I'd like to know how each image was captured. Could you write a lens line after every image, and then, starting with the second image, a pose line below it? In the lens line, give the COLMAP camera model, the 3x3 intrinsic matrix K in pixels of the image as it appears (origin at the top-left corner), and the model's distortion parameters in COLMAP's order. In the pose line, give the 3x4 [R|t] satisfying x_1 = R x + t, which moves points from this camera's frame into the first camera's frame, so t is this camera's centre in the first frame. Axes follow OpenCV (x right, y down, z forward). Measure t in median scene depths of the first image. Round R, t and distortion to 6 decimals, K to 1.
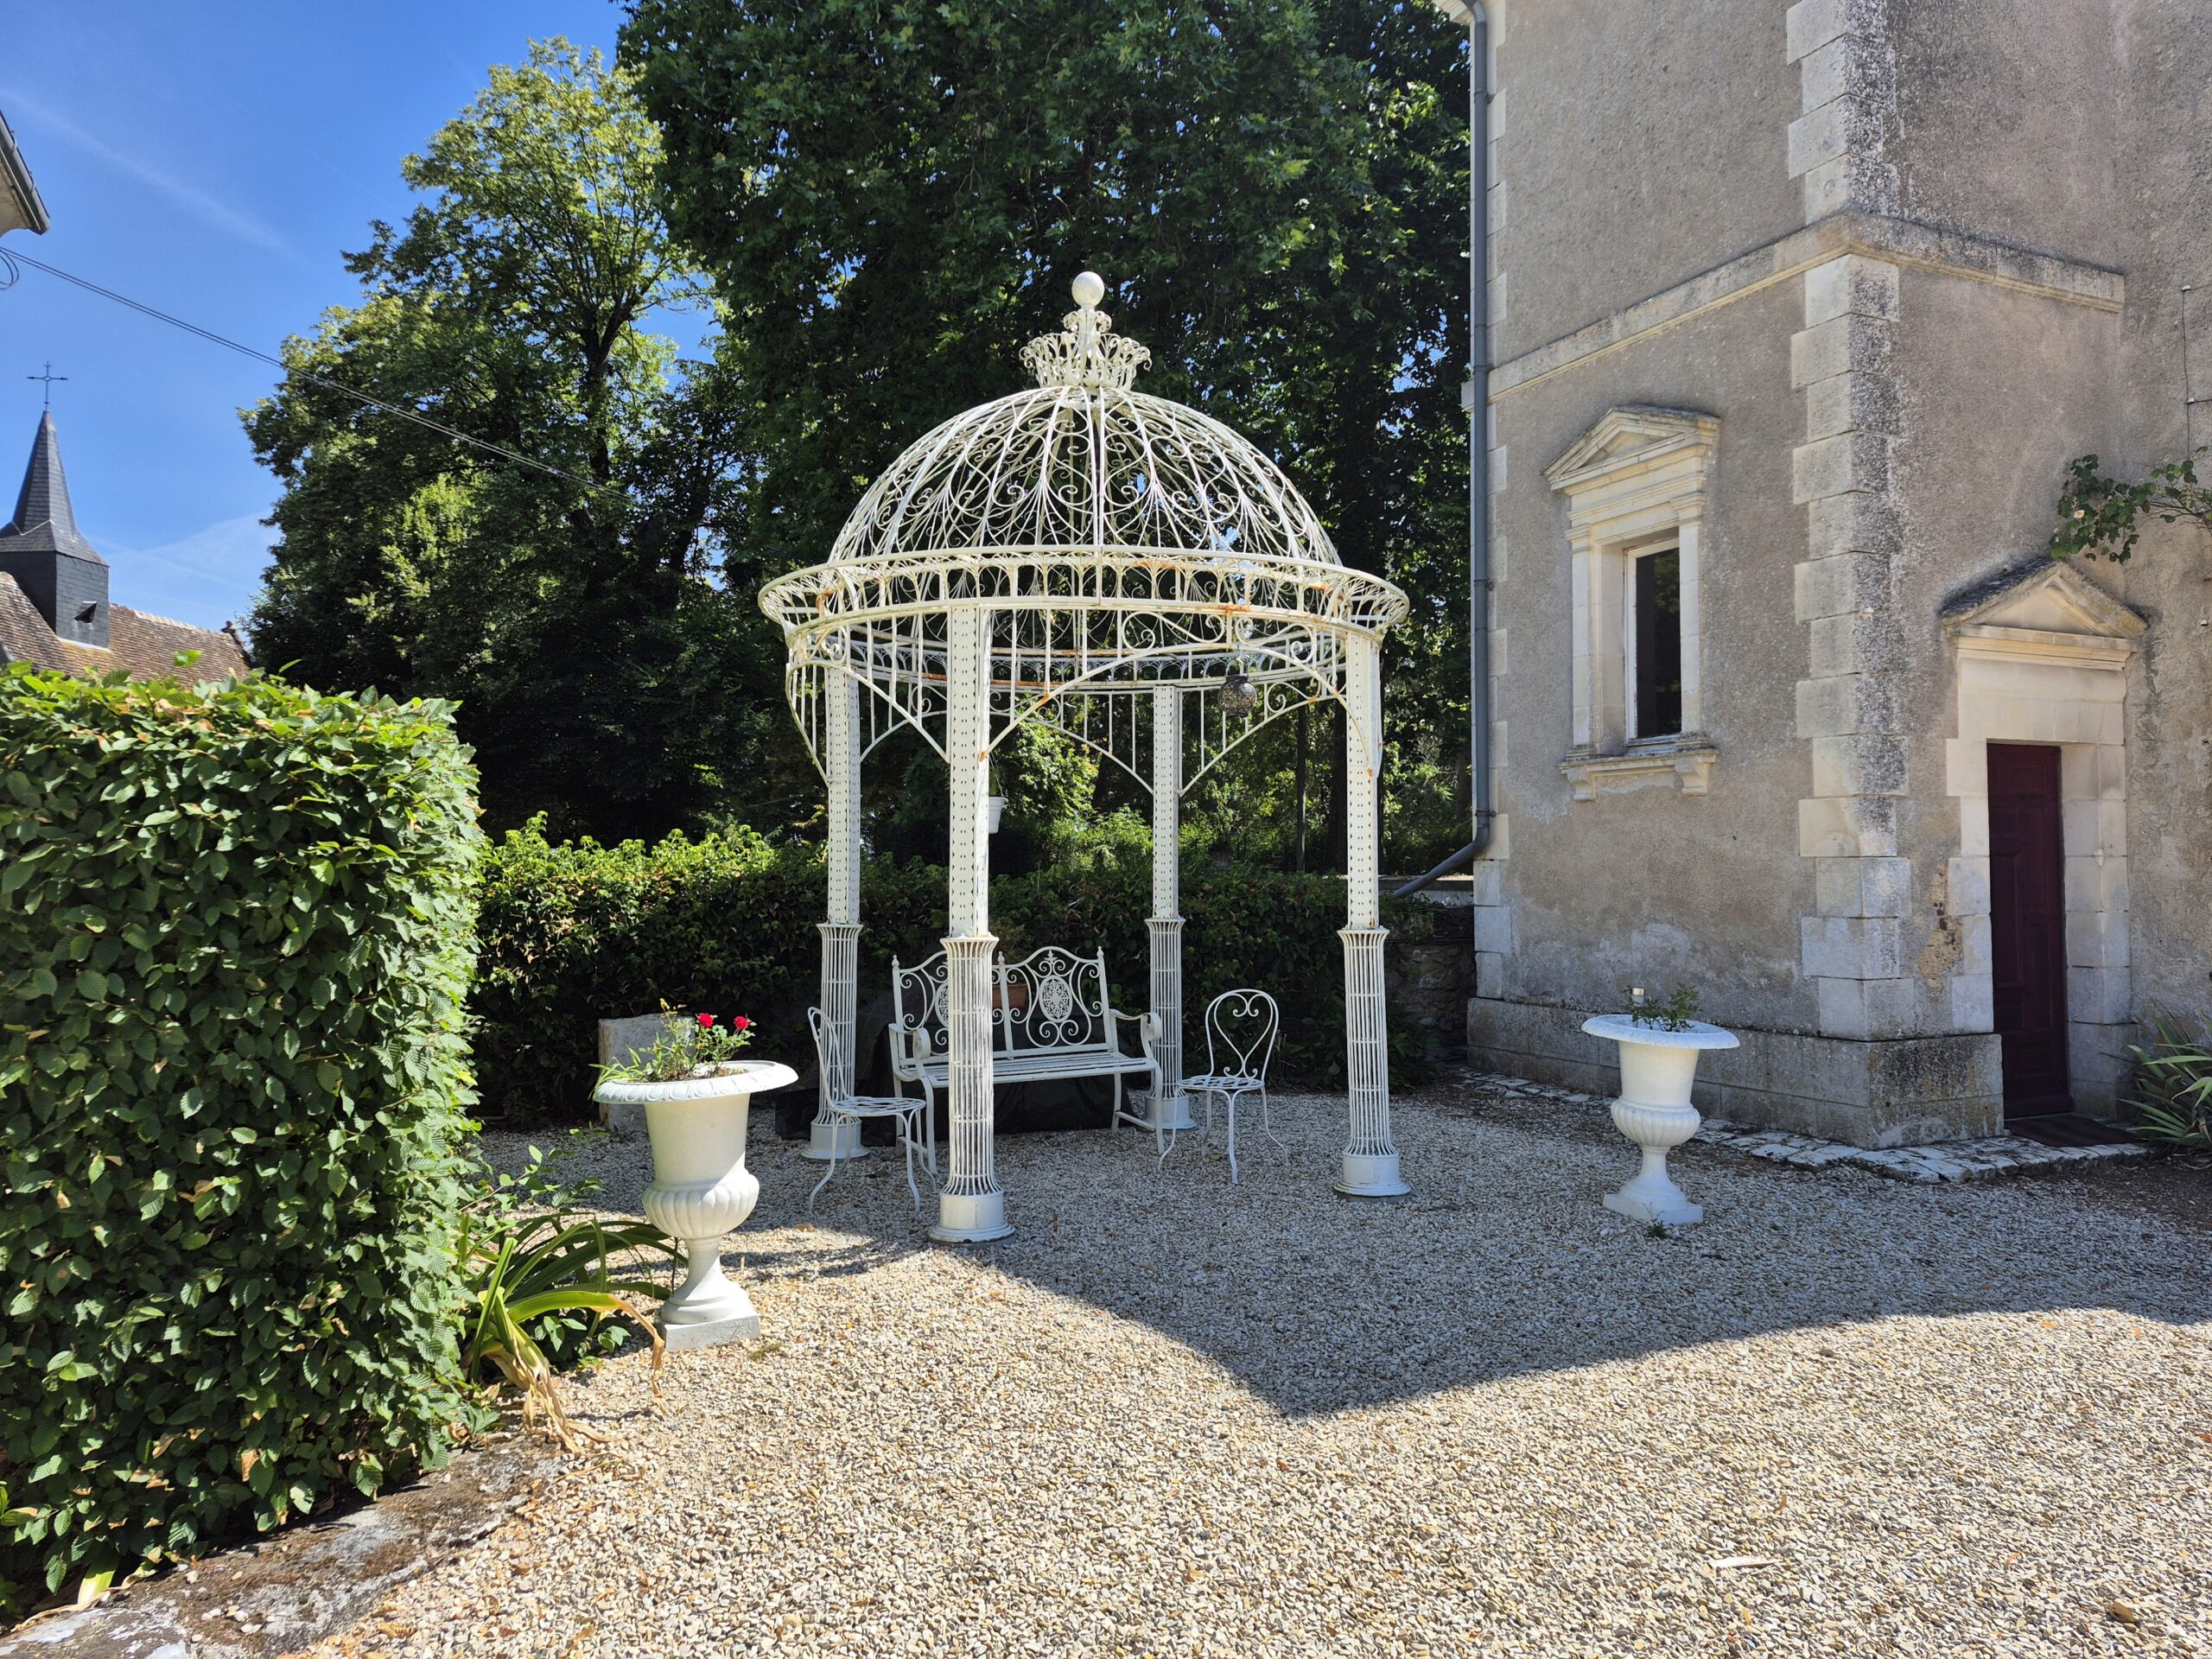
lens RADIAL K [[1486.5, 0, 1105.3], [0, 1486.5, 800.5], [0, 0, 1]] dist [0.059154, -0.092512]
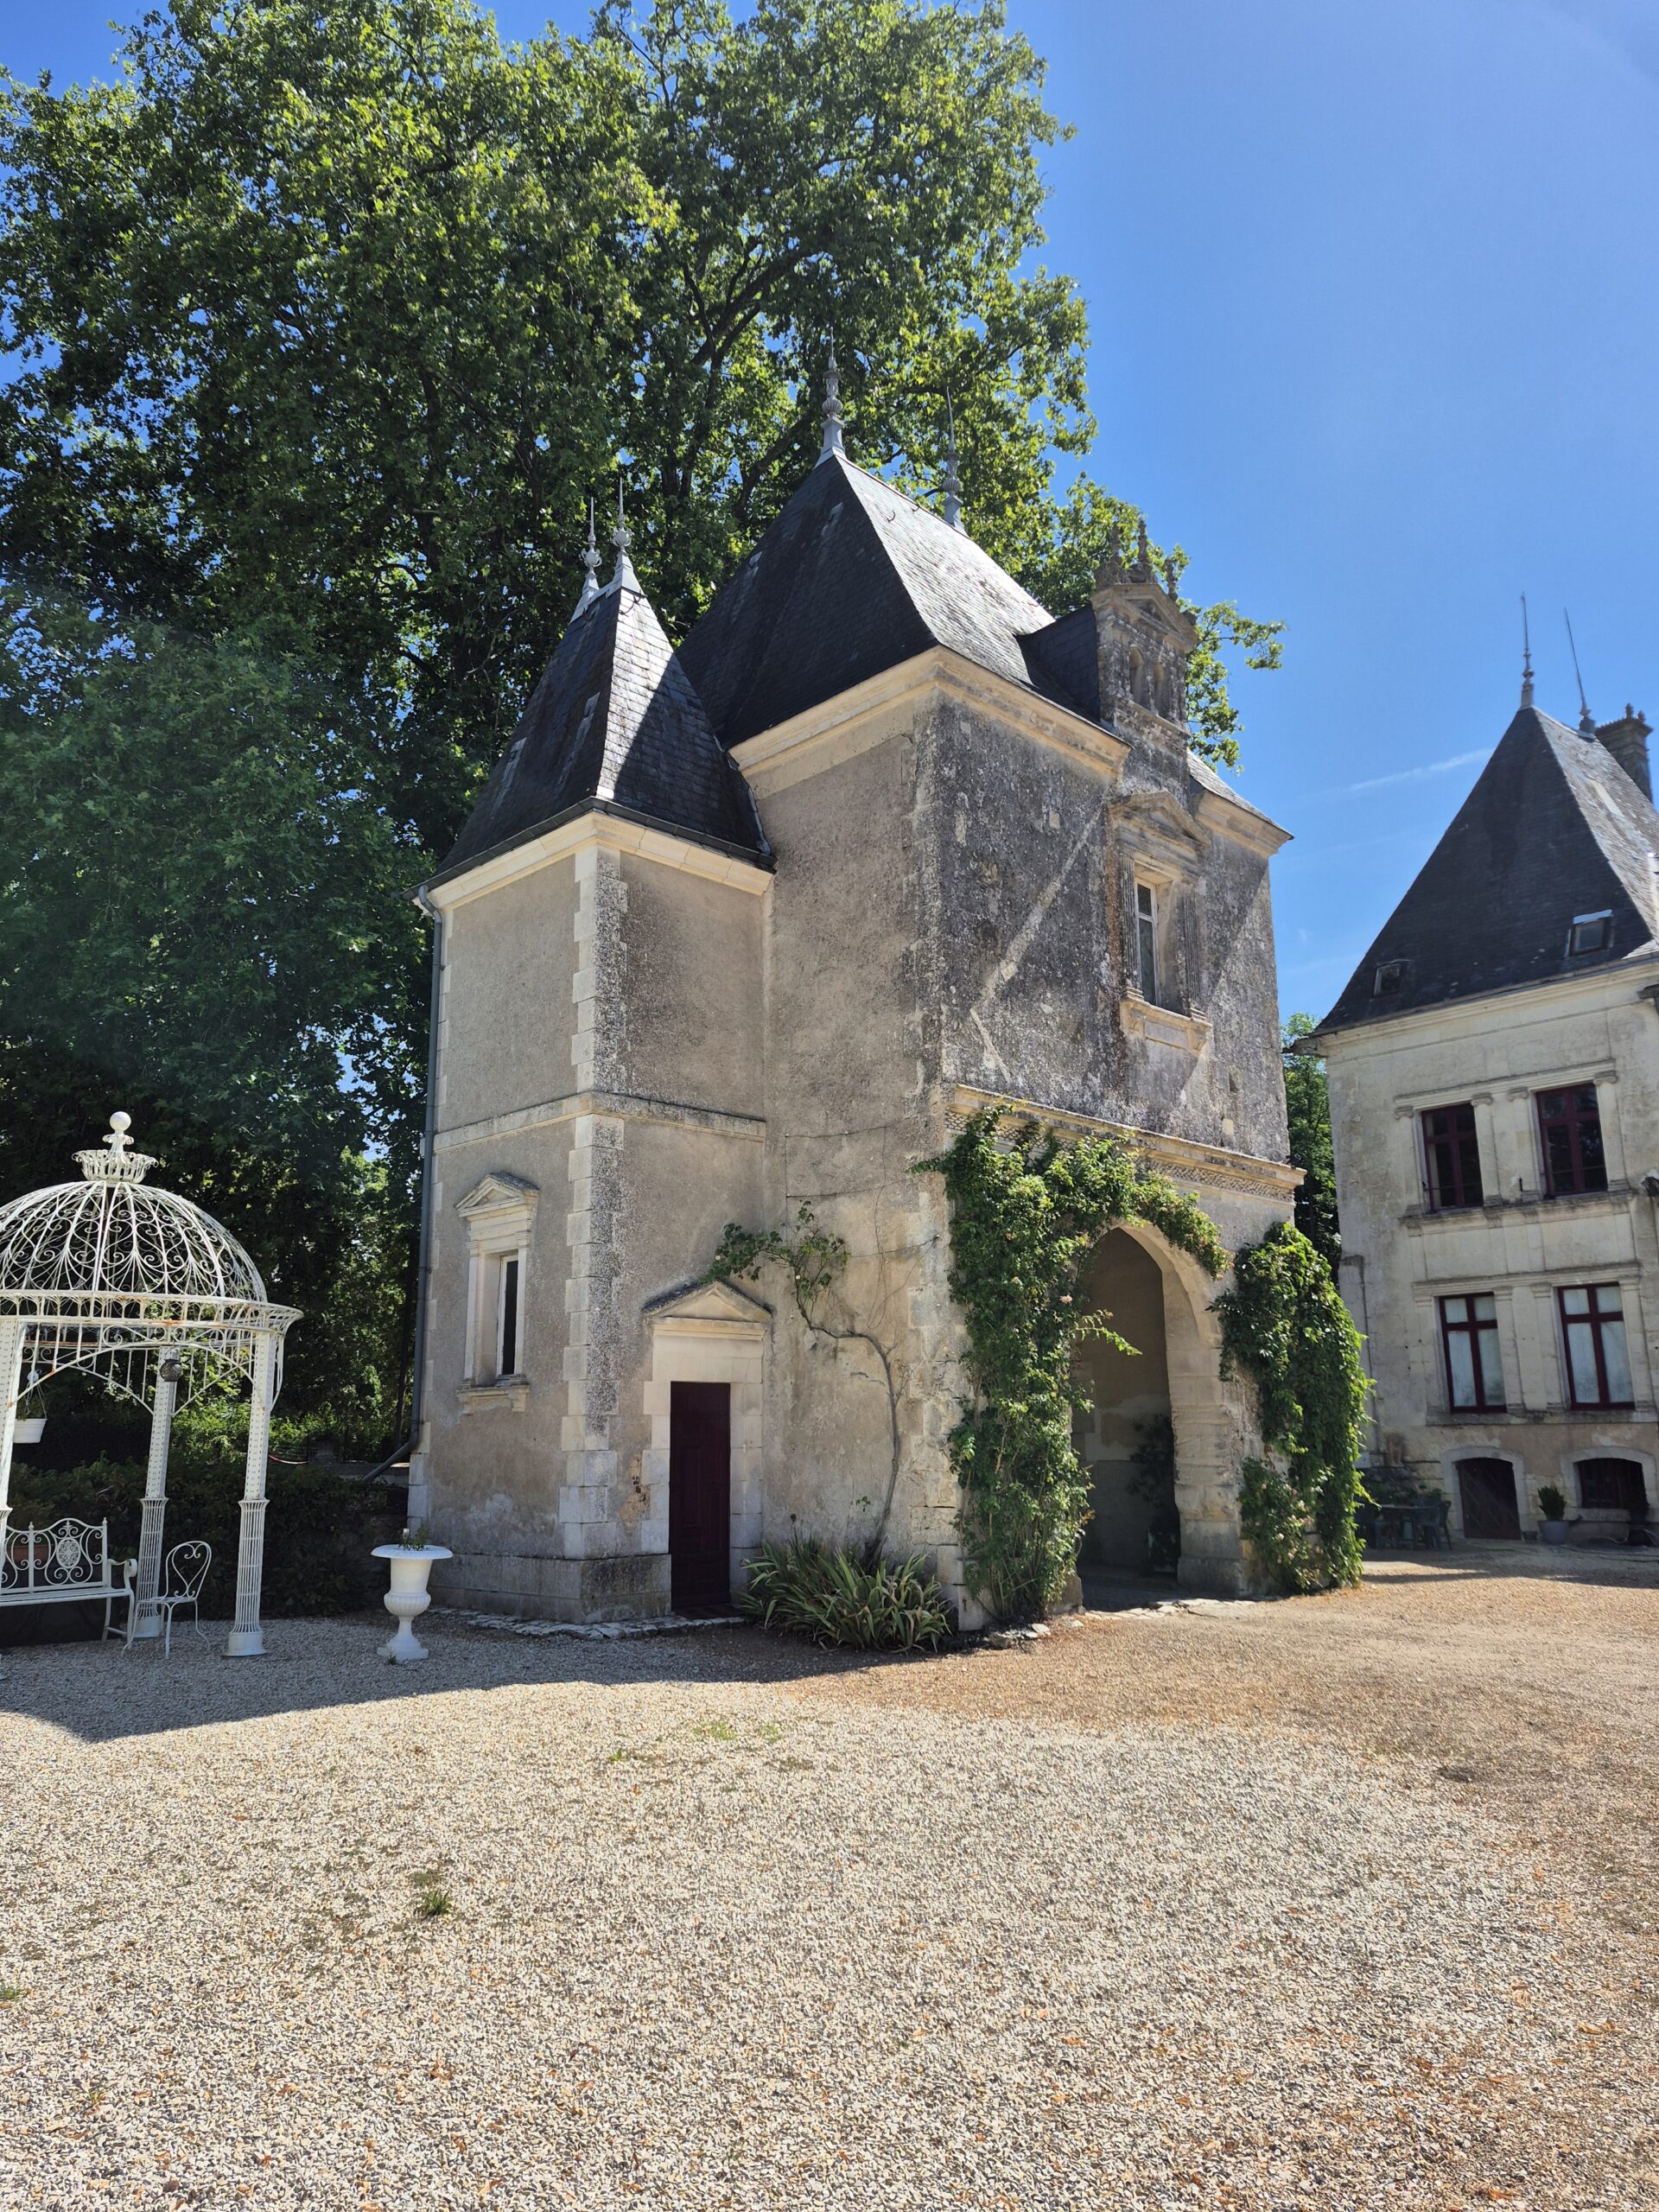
lens RADIAL K [[1486.5, 0, 829.5], [0, 1486.5, 1106.0], [0, 0, 1]] dist [0.059154, -0.092512]
pose [[0.941809, 0.065568, 0.329692, 0.164390], [-0.005698, 0.983765, -0.179370, -0.047377], [-0.336101, 0.167053, 0.926892, -0.776505]]
